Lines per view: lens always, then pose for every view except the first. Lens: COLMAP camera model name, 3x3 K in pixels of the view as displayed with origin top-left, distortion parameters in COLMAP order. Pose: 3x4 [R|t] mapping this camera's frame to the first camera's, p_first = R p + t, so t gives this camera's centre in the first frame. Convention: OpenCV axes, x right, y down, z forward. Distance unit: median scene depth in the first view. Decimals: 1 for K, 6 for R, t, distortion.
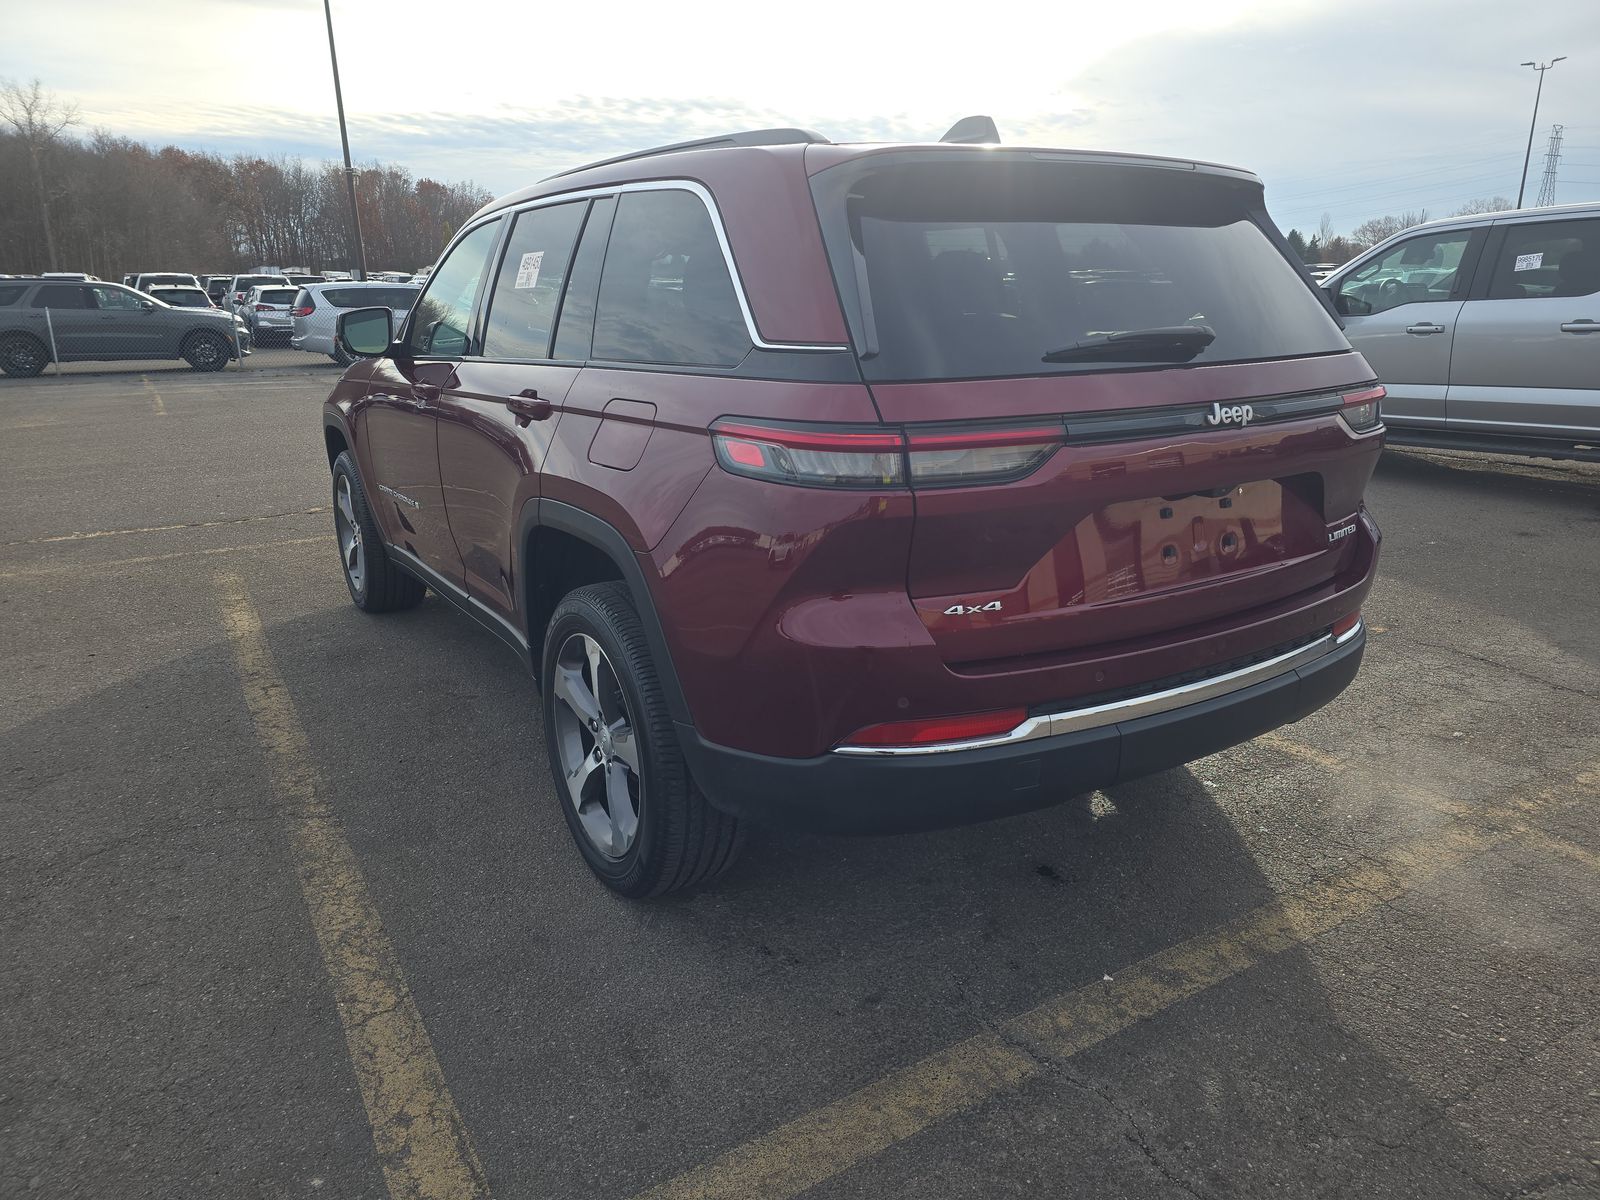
lens RADIAL K [[1073.6, 0, 806.4], [0, 1073.6, 600.3], [0, 0, 1]] dist [0.059720, -0.046049]
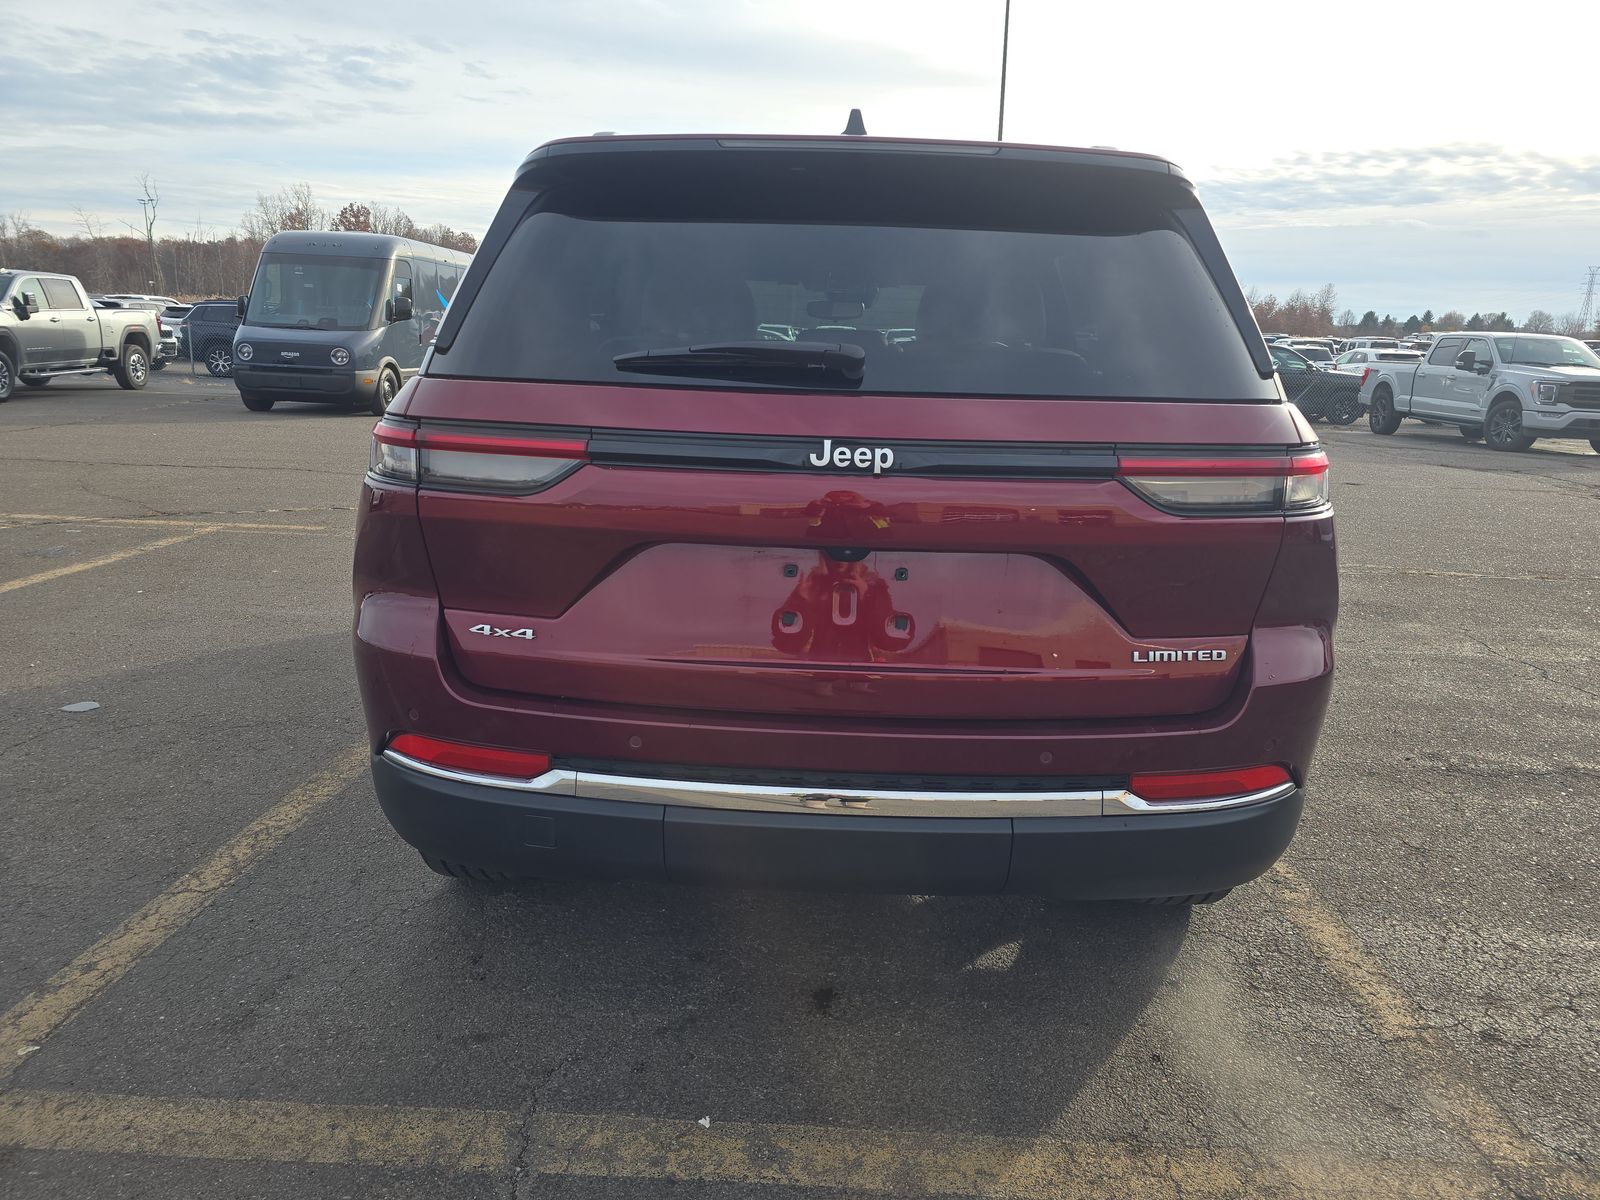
lens RADIAL K [[1073.6, 0, 802.4], [0, 1073.6, 602.6], [0, 0, 1]] dist [0.059720, -0.046049]
pose [[0.832882, 0.165593, -0.528096, 0.783260], [-0.190976, 0.981573, 0.006593, -0.065843], [0.519457, 0.095363, 0.849159, 0.329363]]
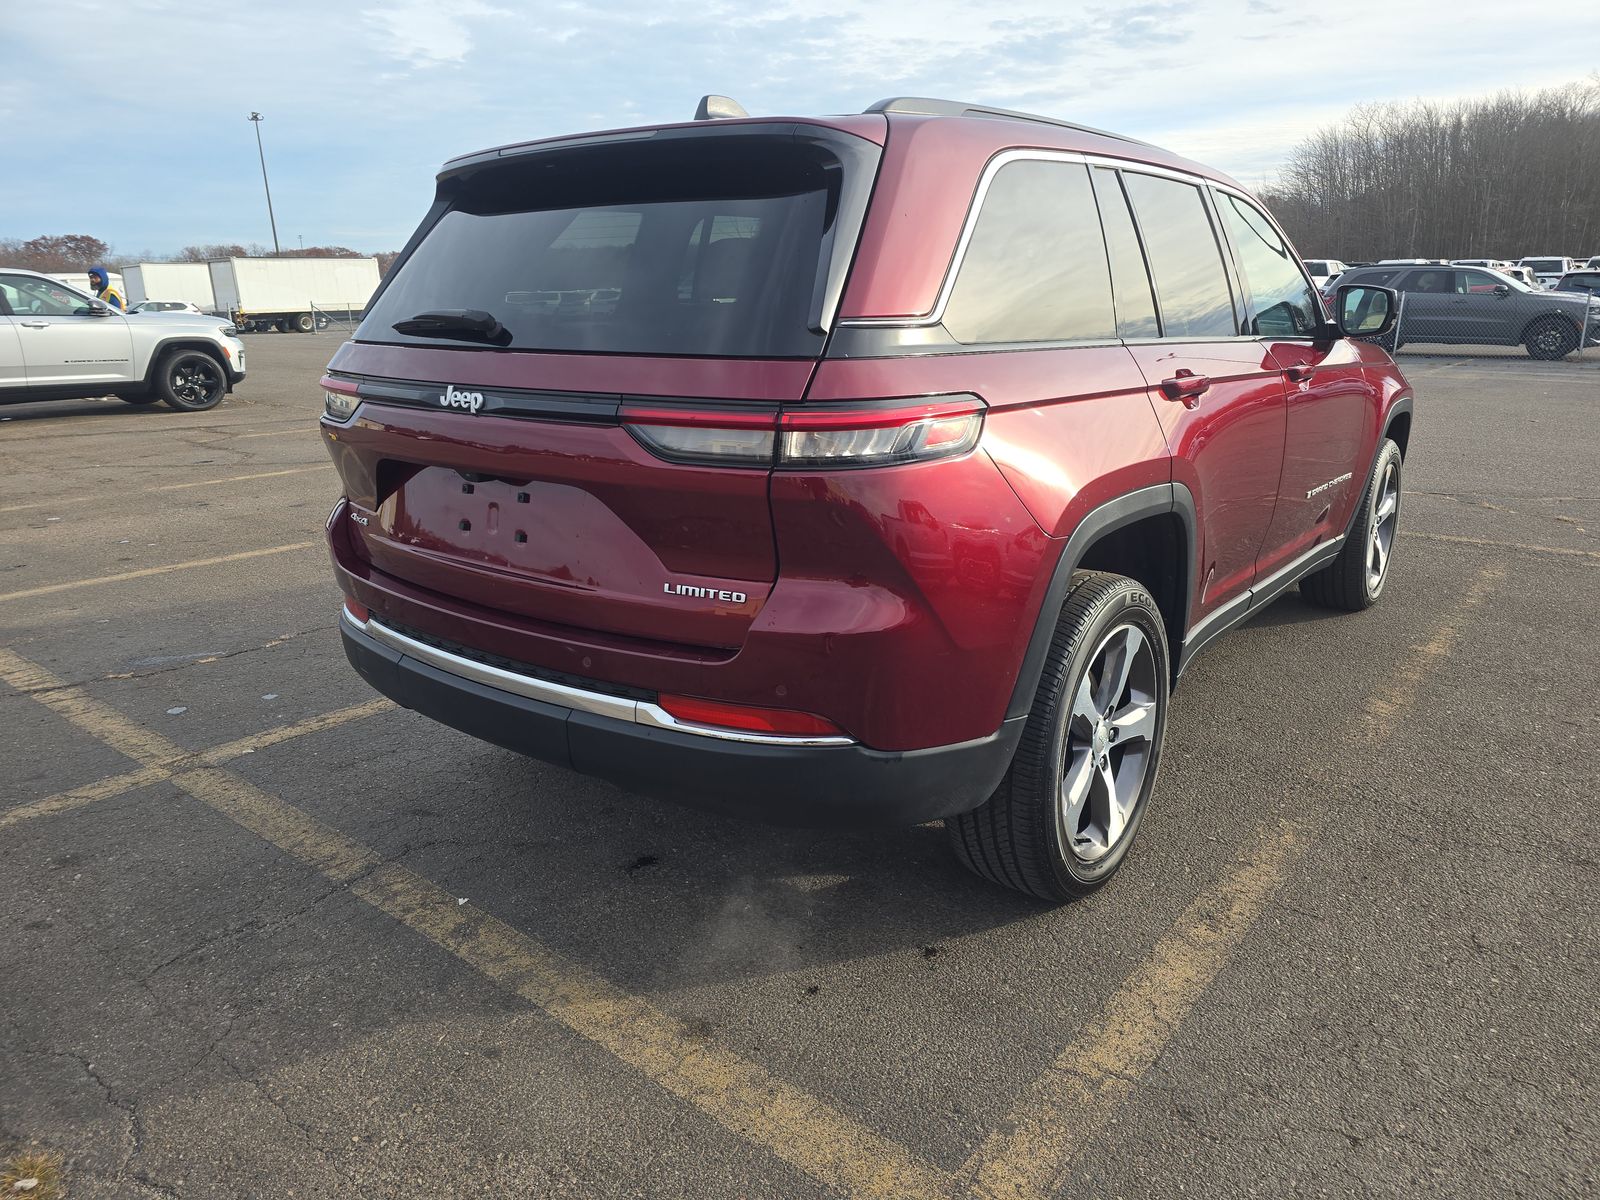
lens RADIAL K [[1073.6, 0, 808.7], [0, 1073.6, 599.5], [0, 0, 1]] dist [0.059720, -0.046049]
pose [[0.340564, 0.268634, -0.901028, 1.443009], [-0.257171, 0.948385, 0.185550, -0.262170], [0.904367, 0.168526, 0.392071, 0.922848]]
